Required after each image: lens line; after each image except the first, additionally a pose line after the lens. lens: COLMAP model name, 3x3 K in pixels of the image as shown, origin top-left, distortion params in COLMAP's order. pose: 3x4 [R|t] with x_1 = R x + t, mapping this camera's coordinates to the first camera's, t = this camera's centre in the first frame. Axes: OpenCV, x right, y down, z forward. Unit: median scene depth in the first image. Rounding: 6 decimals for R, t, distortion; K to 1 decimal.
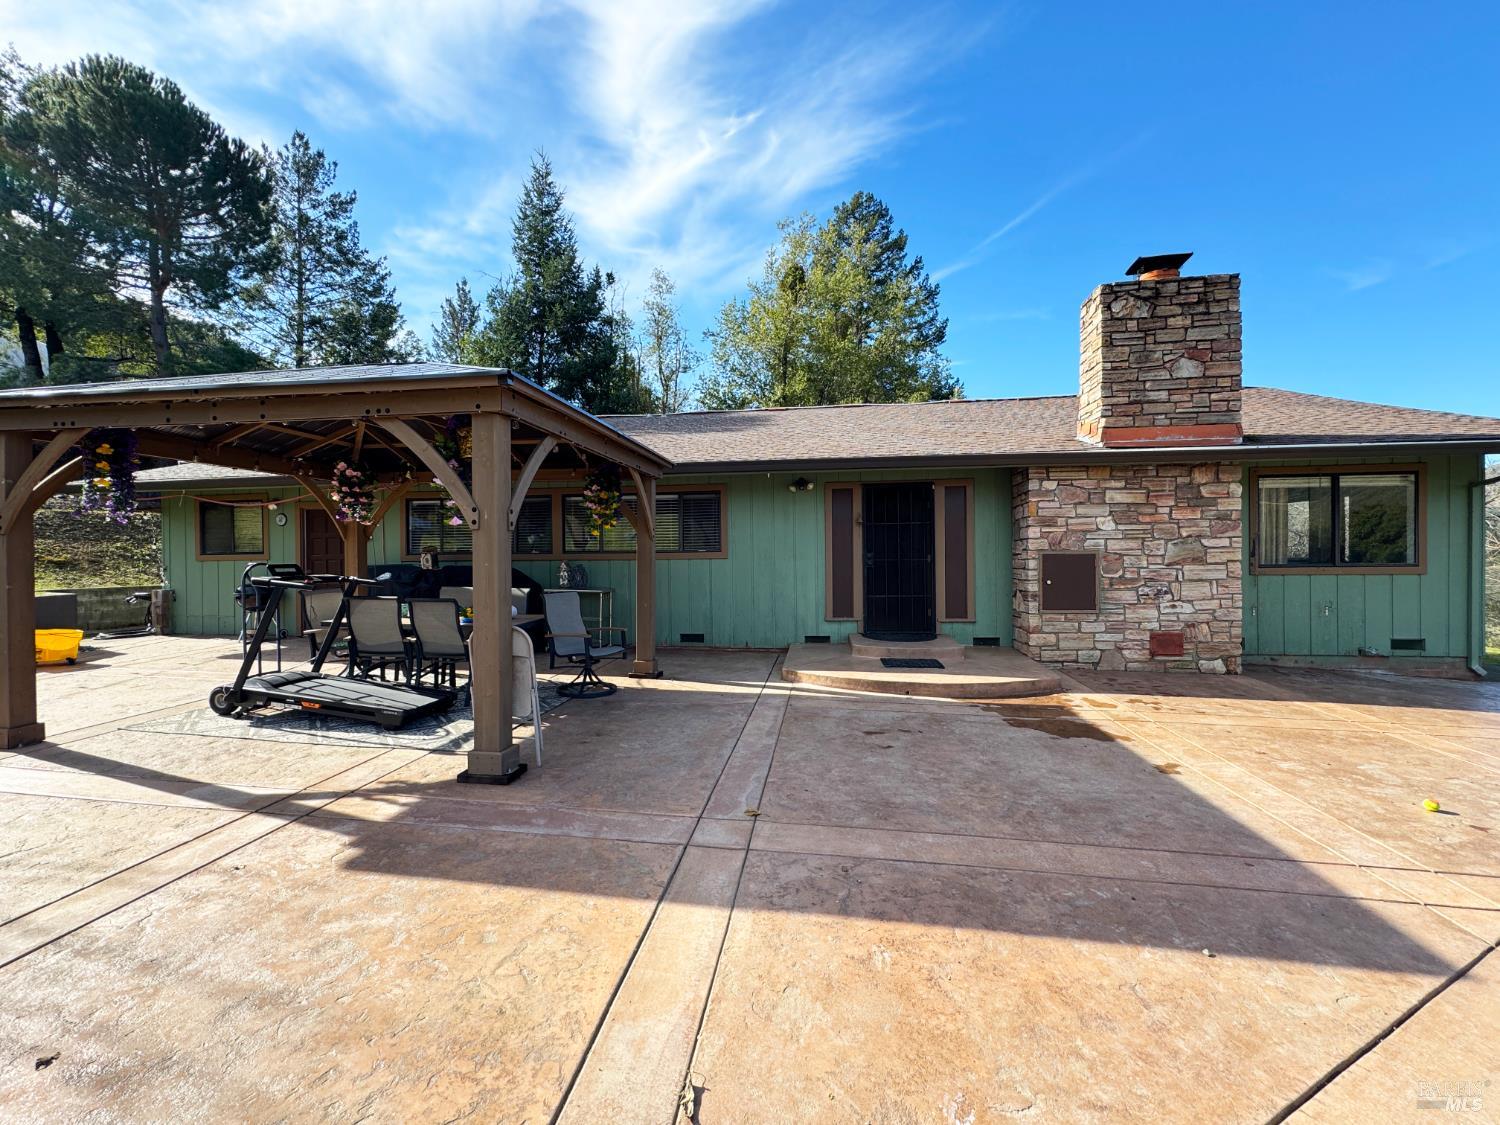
lens RADIAL K [[595.9, 0, 740.4], [0, 595.9, 560.1], [0, 0, 1]] dist [-0.001827, 0.000667]
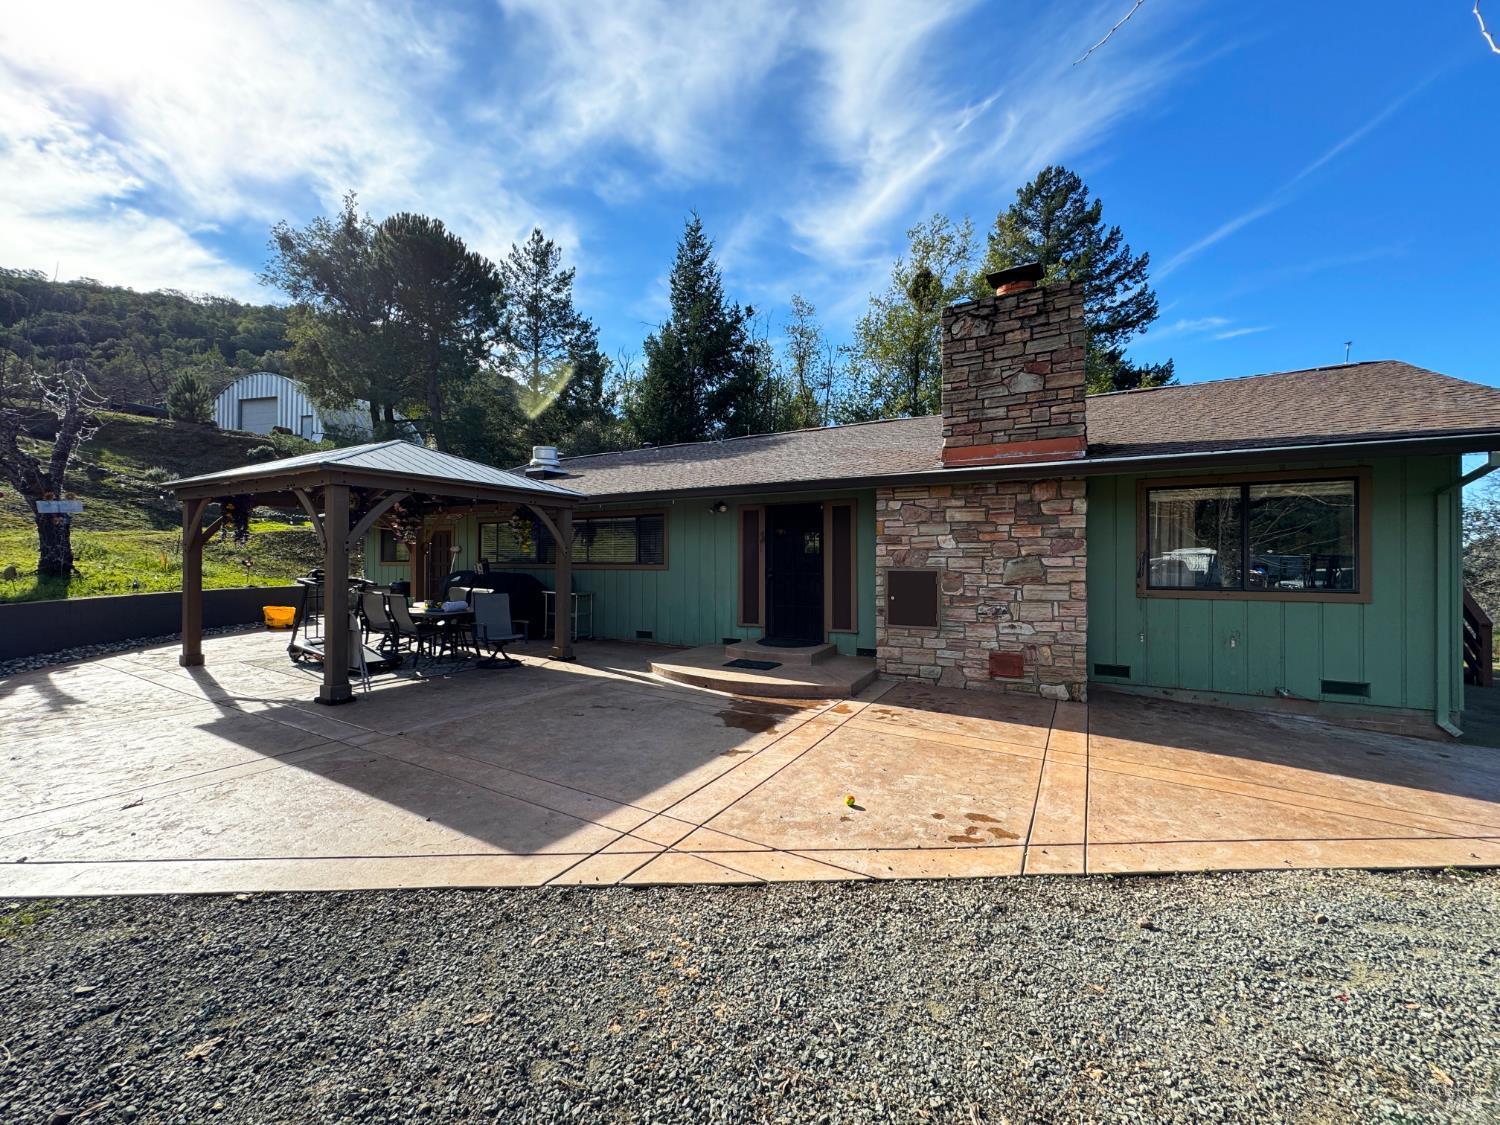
lens RADIAL K [[595.9, 0, 754.9], [0, 595.9, 555.7], [0, 0, 1]] dist [-0.001827, 0.000667]
pose [[0.929996, 0.006649, -0.367510, 0.674464], [-0.013963, 0.999754, -0.017246, -0.015172], [0.367305, 0.021171, 0.929860, -0.062382]]
